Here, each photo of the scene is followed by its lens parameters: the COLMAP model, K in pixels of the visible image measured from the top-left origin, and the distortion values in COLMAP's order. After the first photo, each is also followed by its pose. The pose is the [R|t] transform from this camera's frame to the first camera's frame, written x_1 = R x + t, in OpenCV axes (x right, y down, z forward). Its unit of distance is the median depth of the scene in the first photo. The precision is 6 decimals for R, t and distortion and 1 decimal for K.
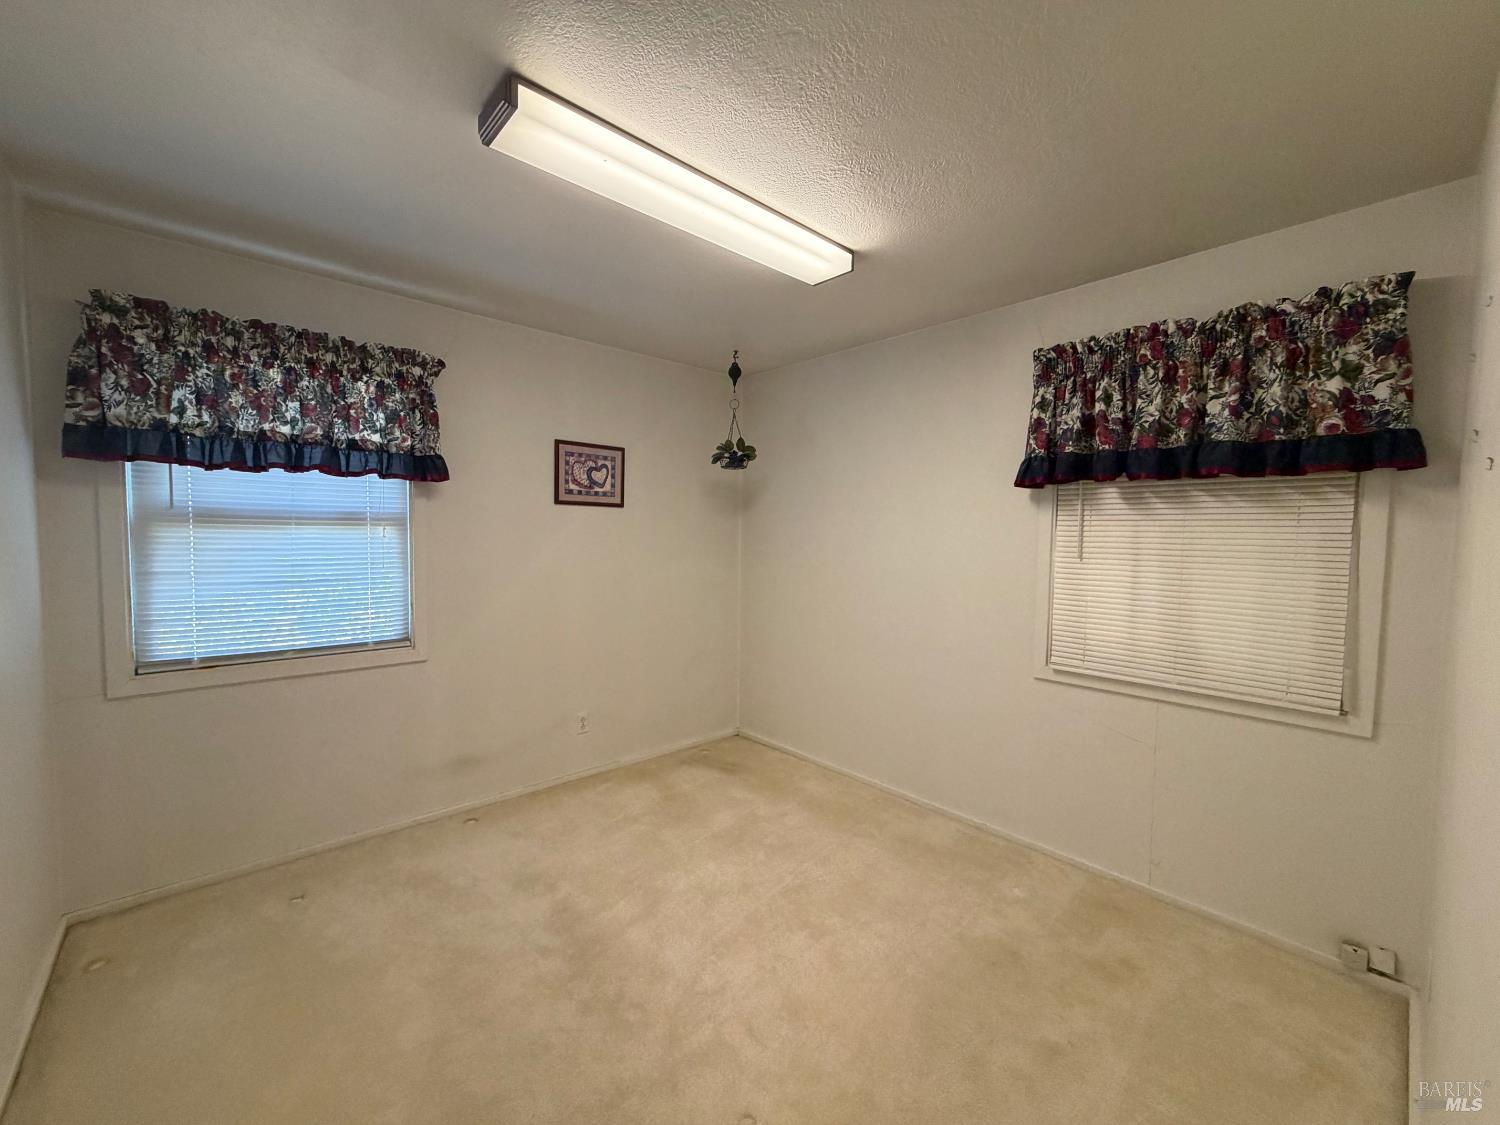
lens RADIAL K [[599.4, 0, 747.7], [0, 599.4, 564.2], [0, 0, 1]] dist [-0.000656, 0.000460]
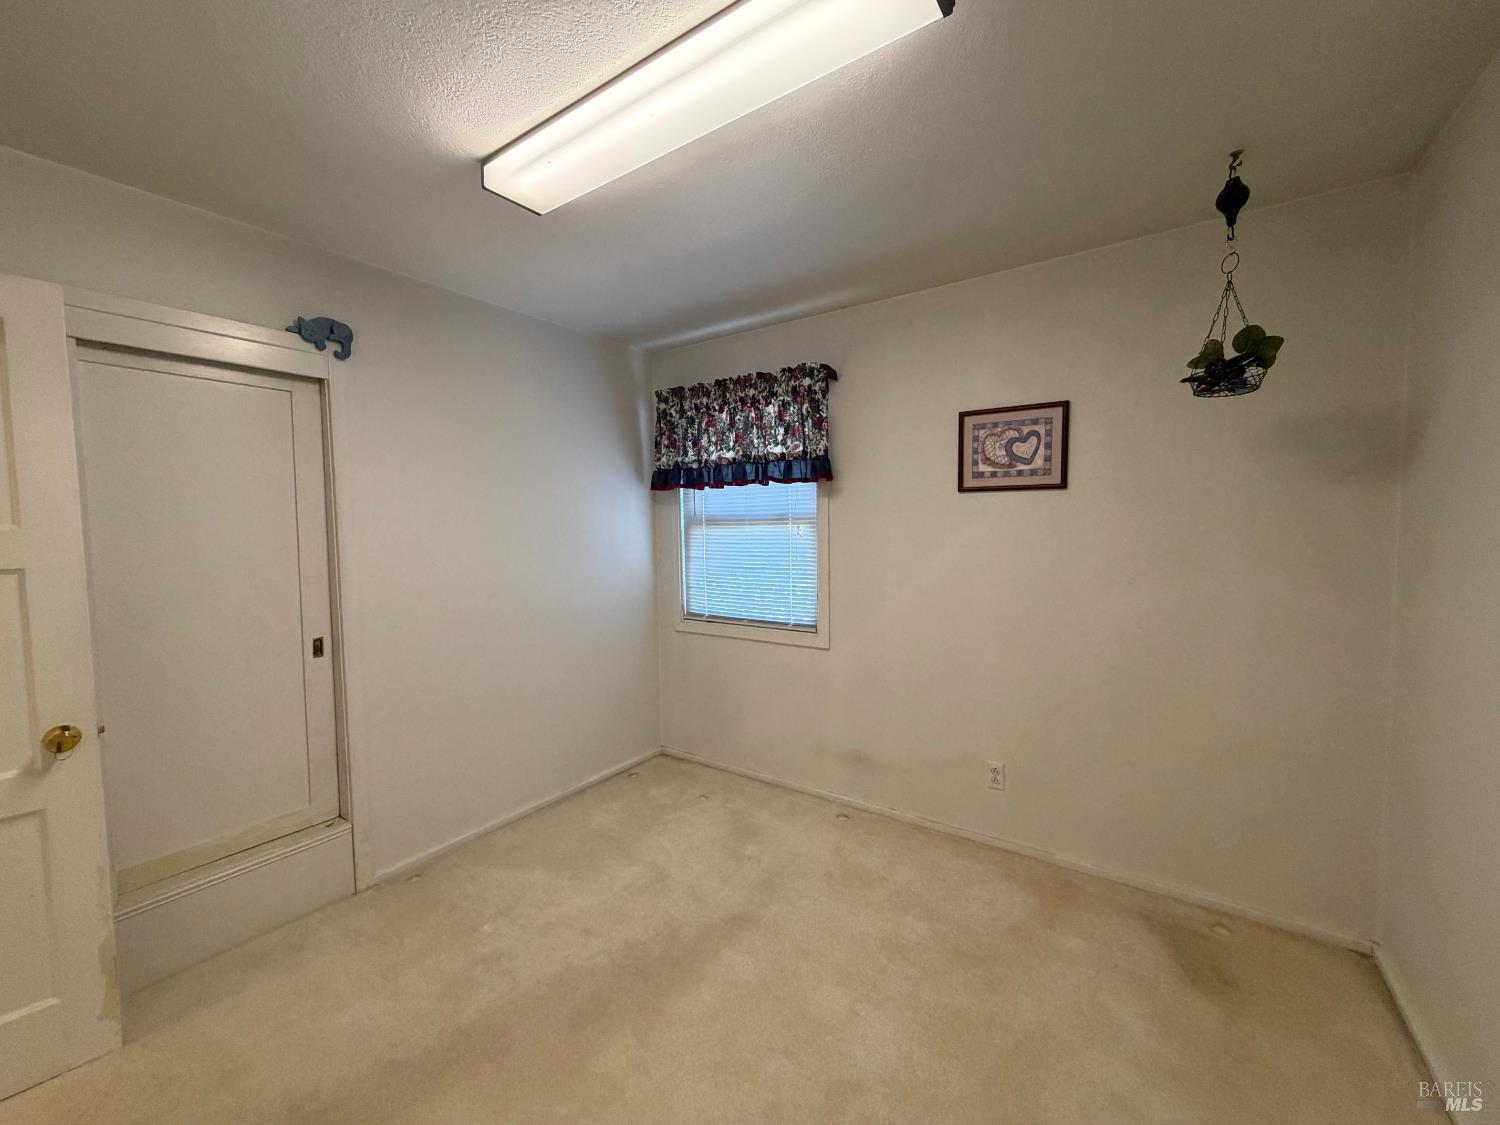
lens RADIAL K [[599.4, 0, 748.7], [0, 599.4, 563.4], [0, 0, 1]] dist [-0.000656, 0.000460]
pose [[0.224014, 0.046086, -0.973496, 0.487536], [-0.037234, 0.998557, 0.038705, -0.029822], [0.973875, 0.027577, 0.225406, 0.643432]]
